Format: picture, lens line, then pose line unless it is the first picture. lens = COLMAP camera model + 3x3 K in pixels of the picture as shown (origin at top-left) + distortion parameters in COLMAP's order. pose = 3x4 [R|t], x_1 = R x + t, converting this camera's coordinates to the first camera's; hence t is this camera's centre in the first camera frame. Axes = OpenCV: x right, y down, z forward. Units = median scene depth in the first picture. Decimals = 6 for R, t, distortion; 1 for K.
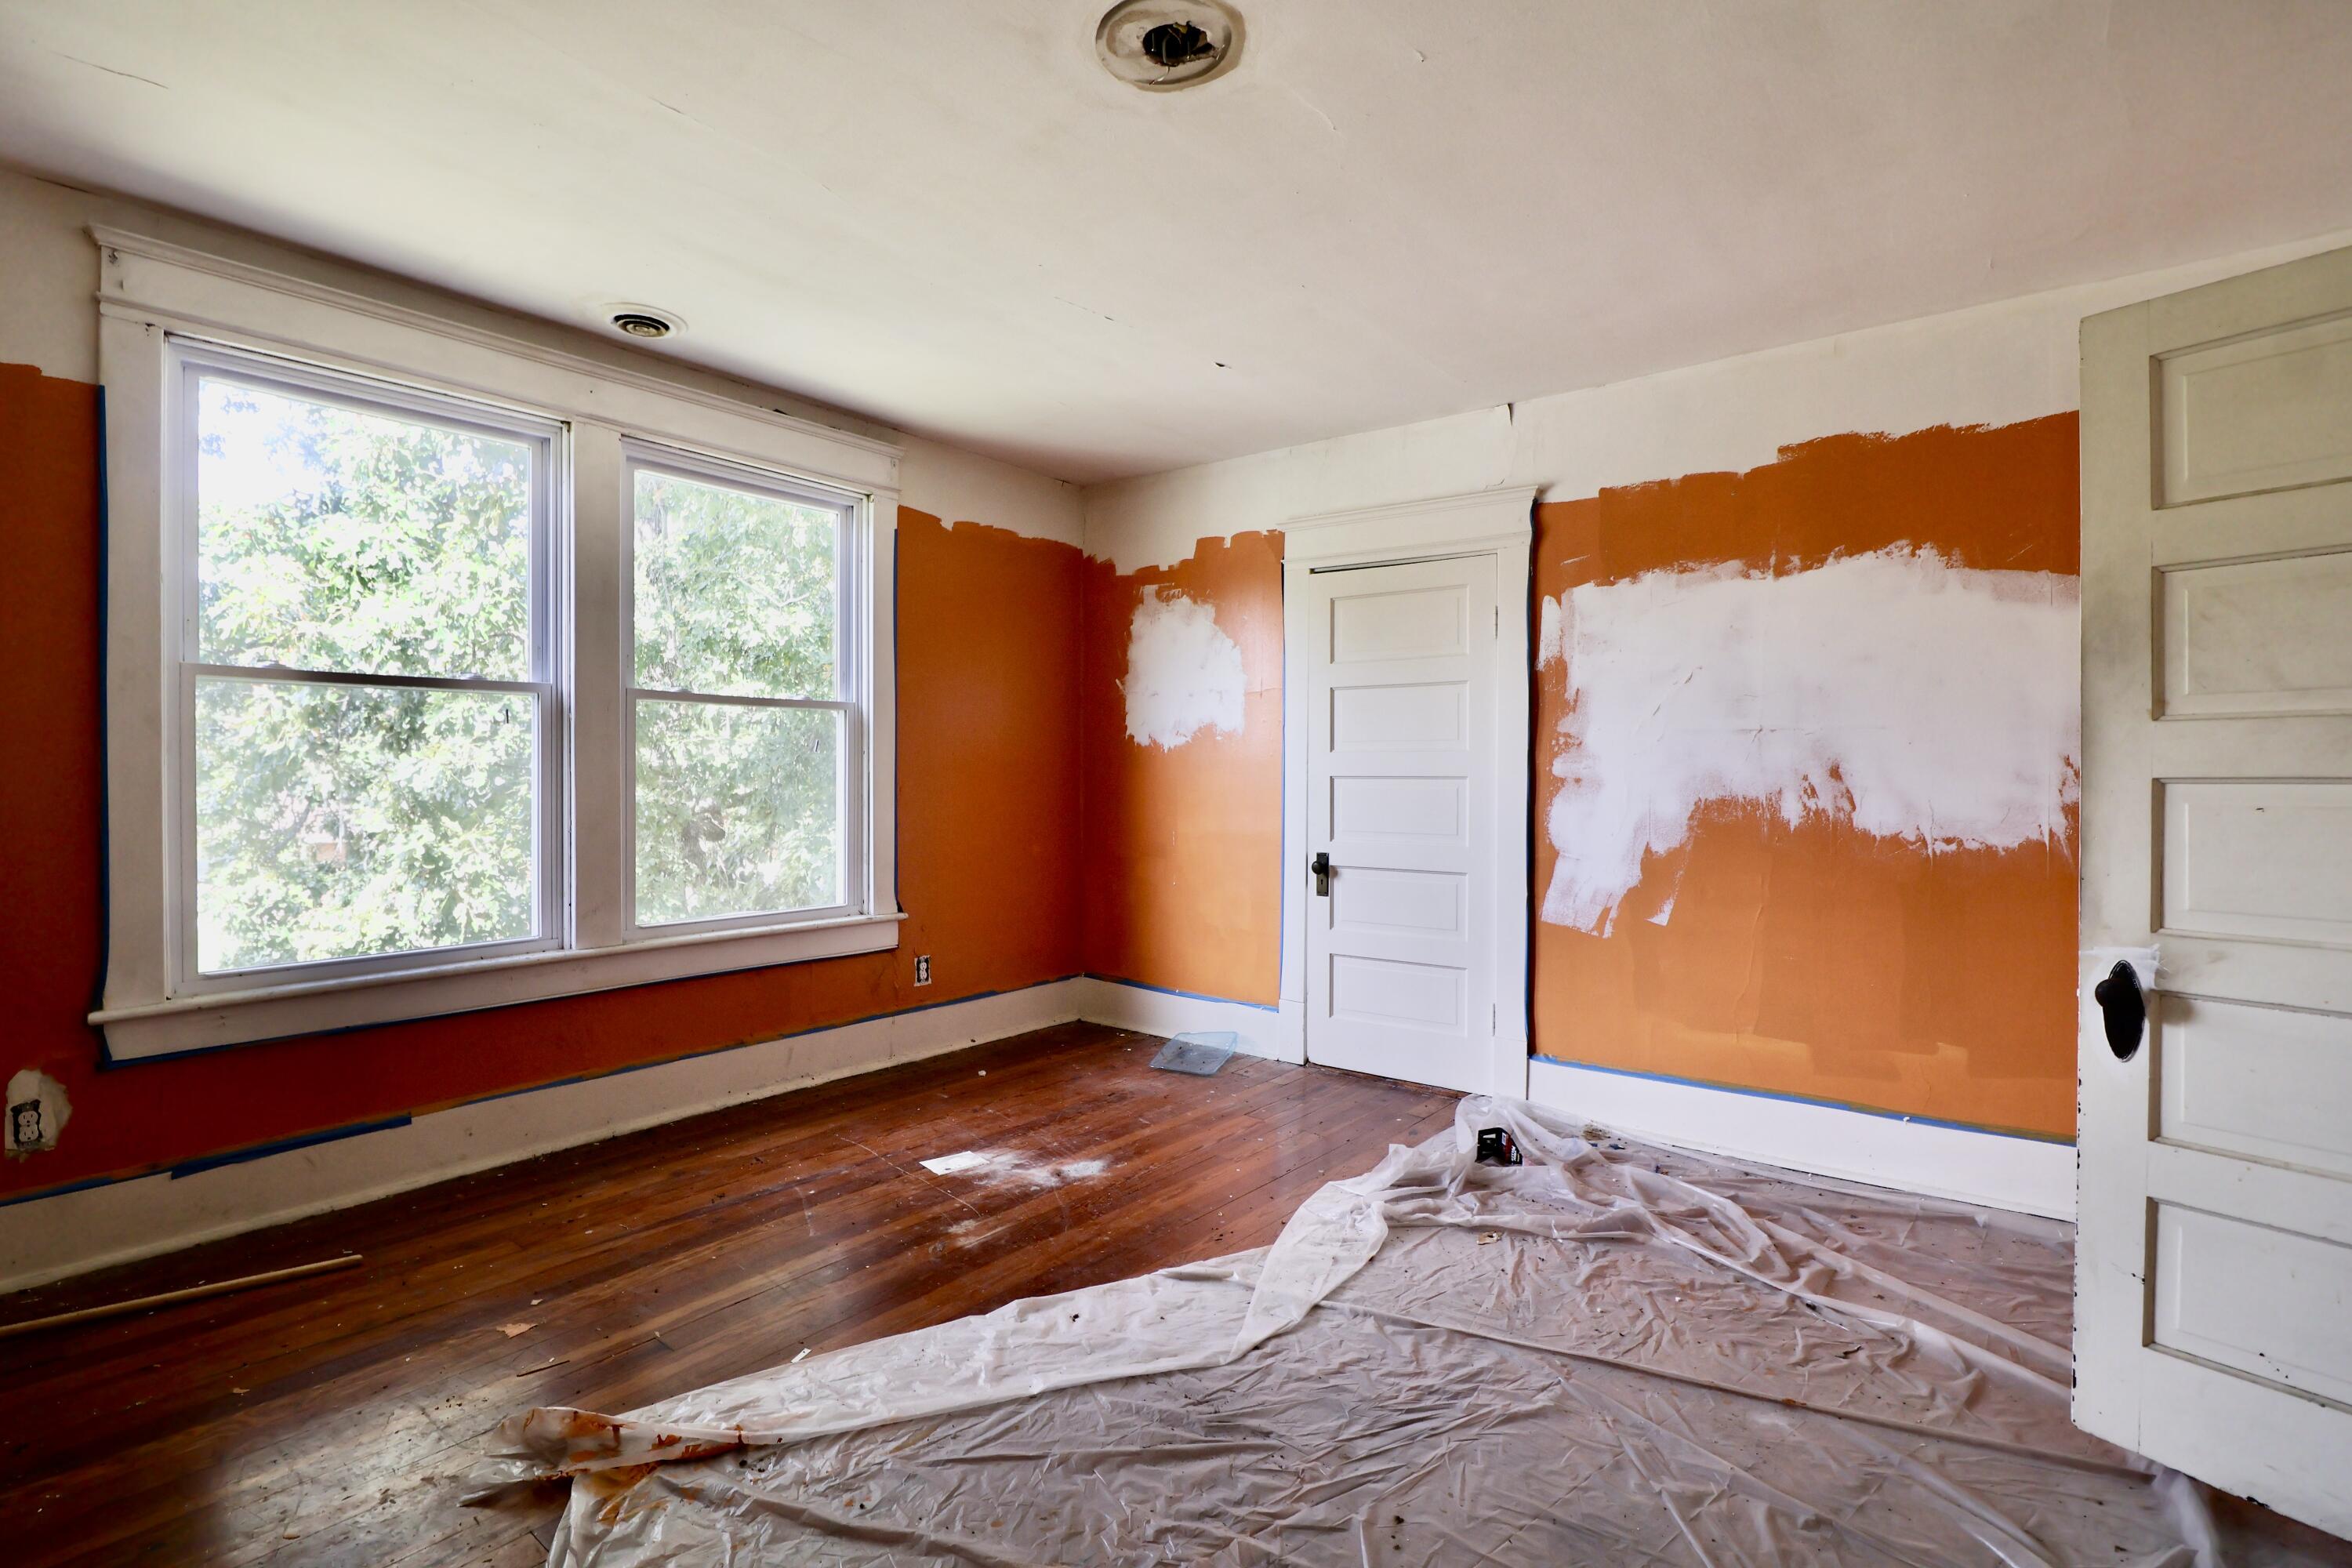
lens RADIAL K [[1084.5, 0, 1174.6], [0, 1084.5, 777.9], [0, 0, 1]] dist [-0.012237, -0.005516]
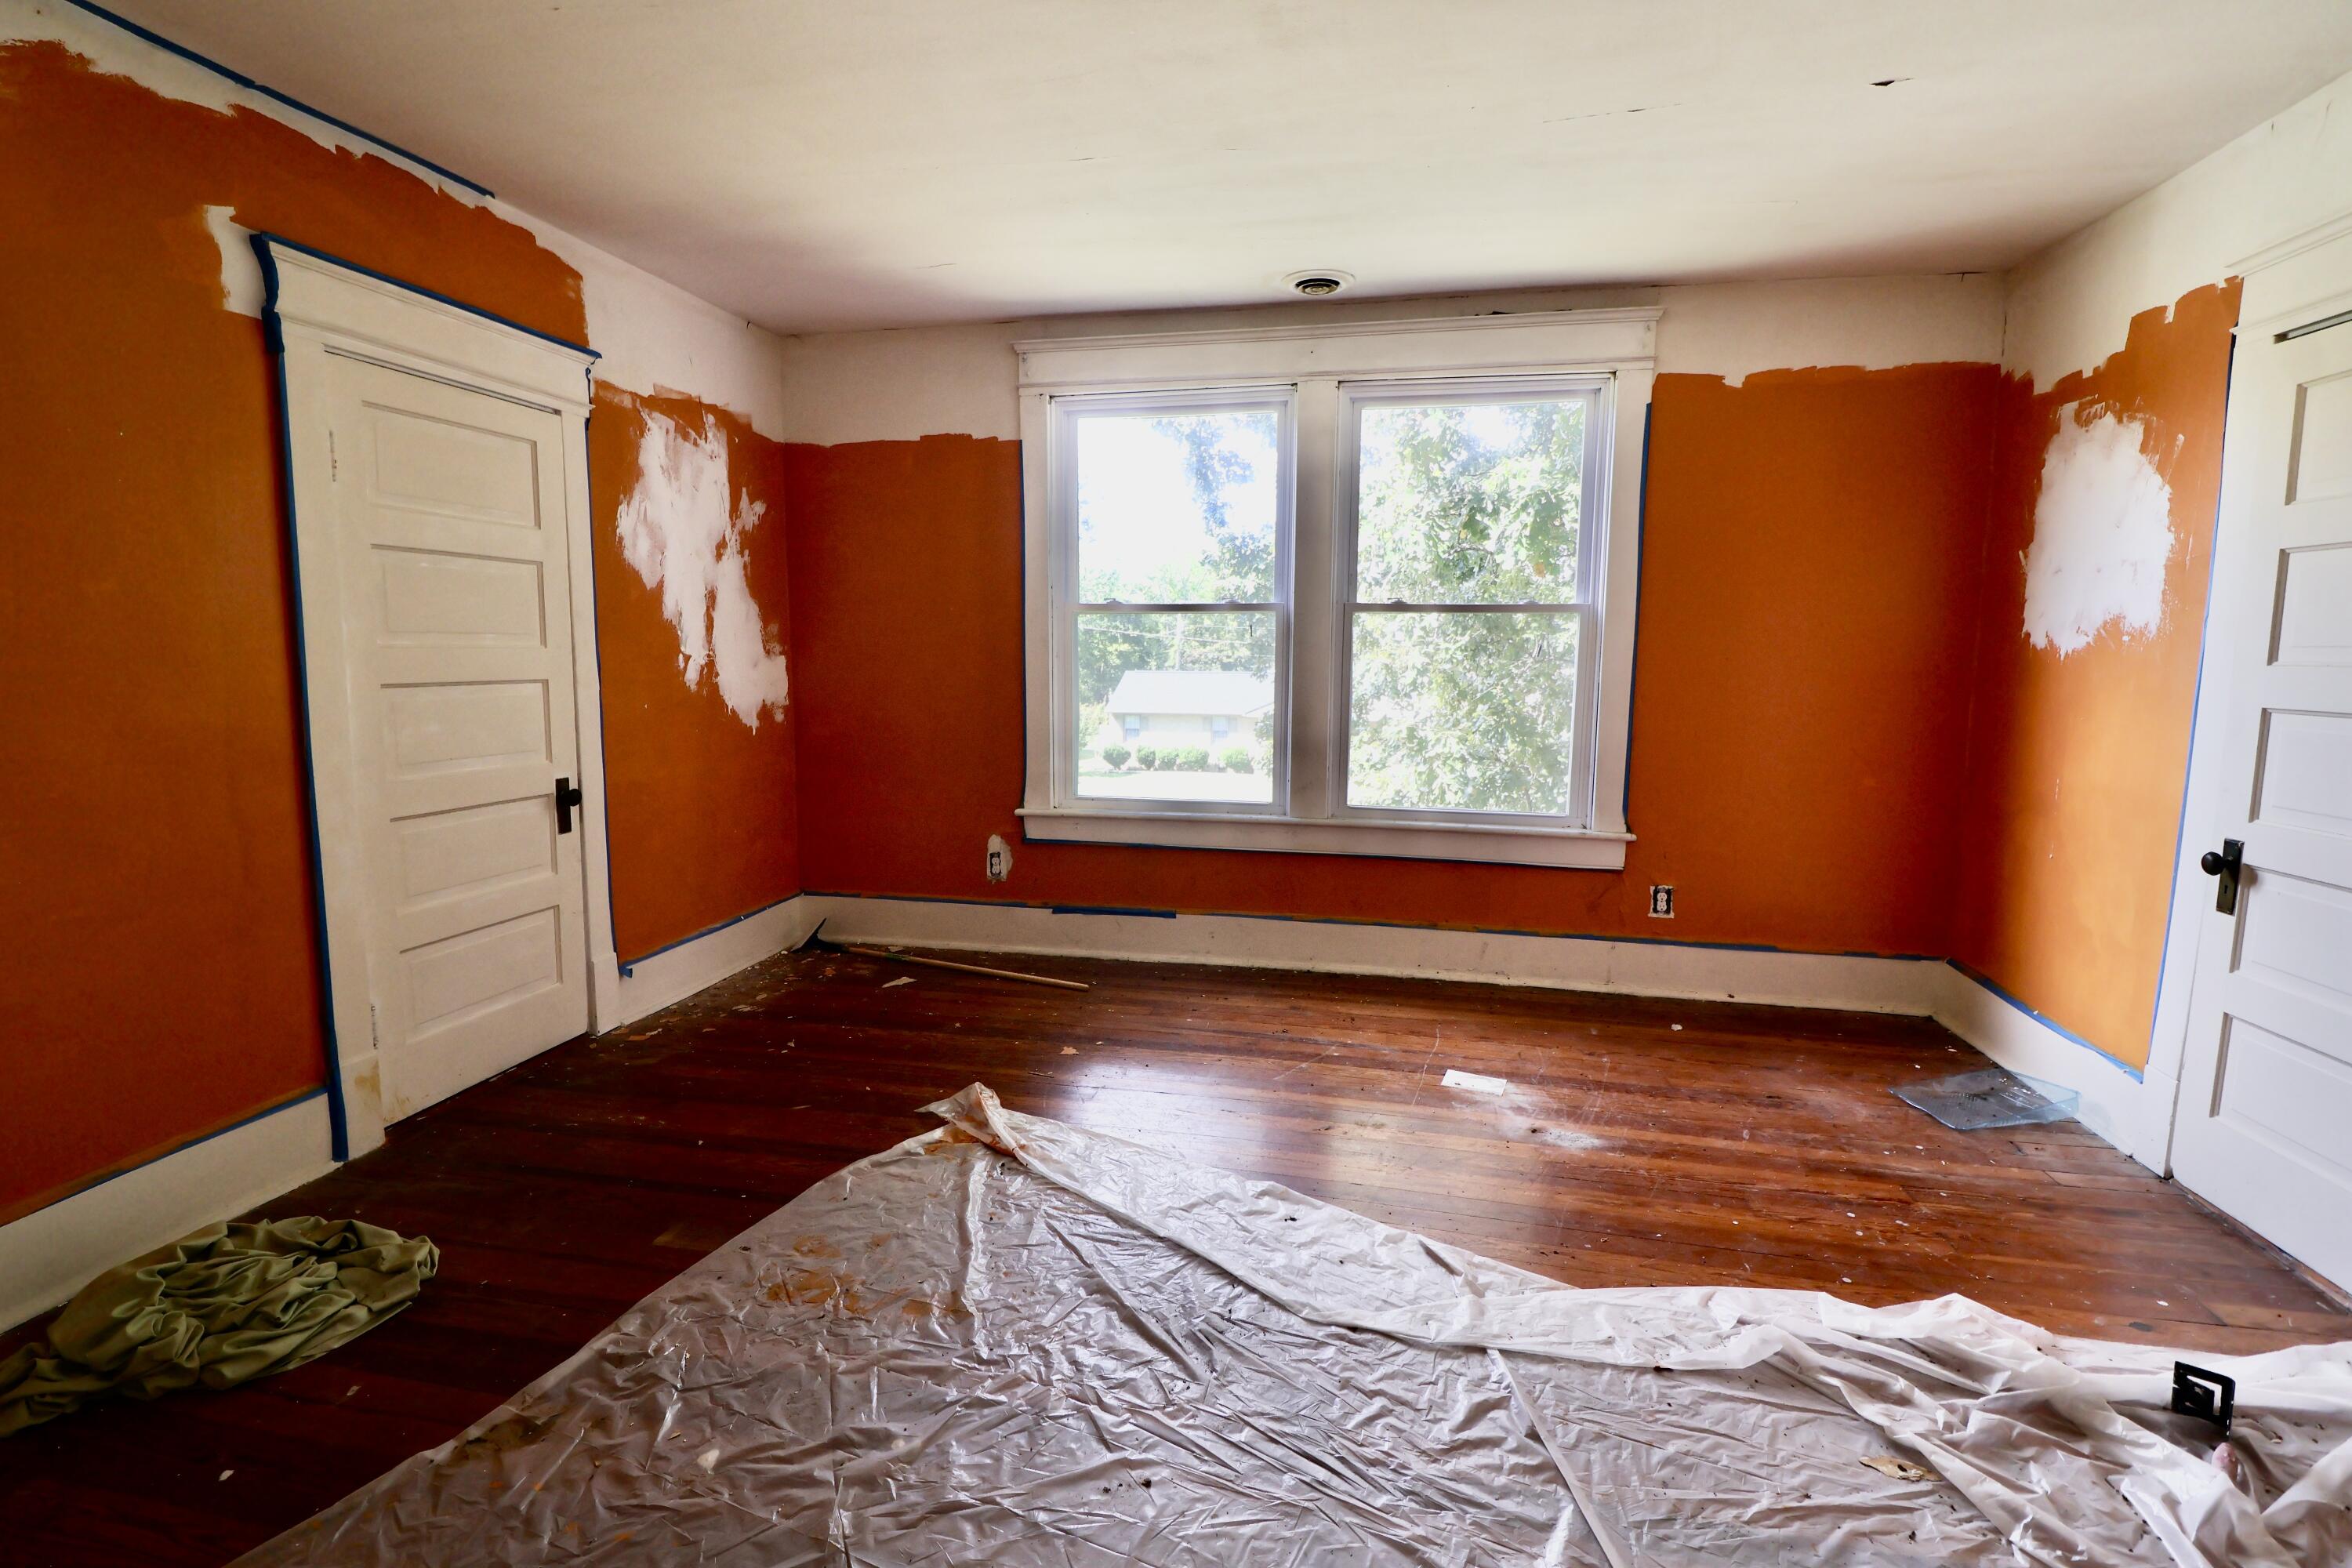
lens RADIAL K [[1084.5, 0, 1128.0], [0, 1084.5, 785.0], [0, 0, 1]] dist [-0.012237, -0.005516]
pose [[0.436782, 0.112180, -0.892545, 0.425608], [-0.014384, 0.992938, 0.117759, -0.020417], [0.899453, -0.038596, 0.435311, 0.250483]]
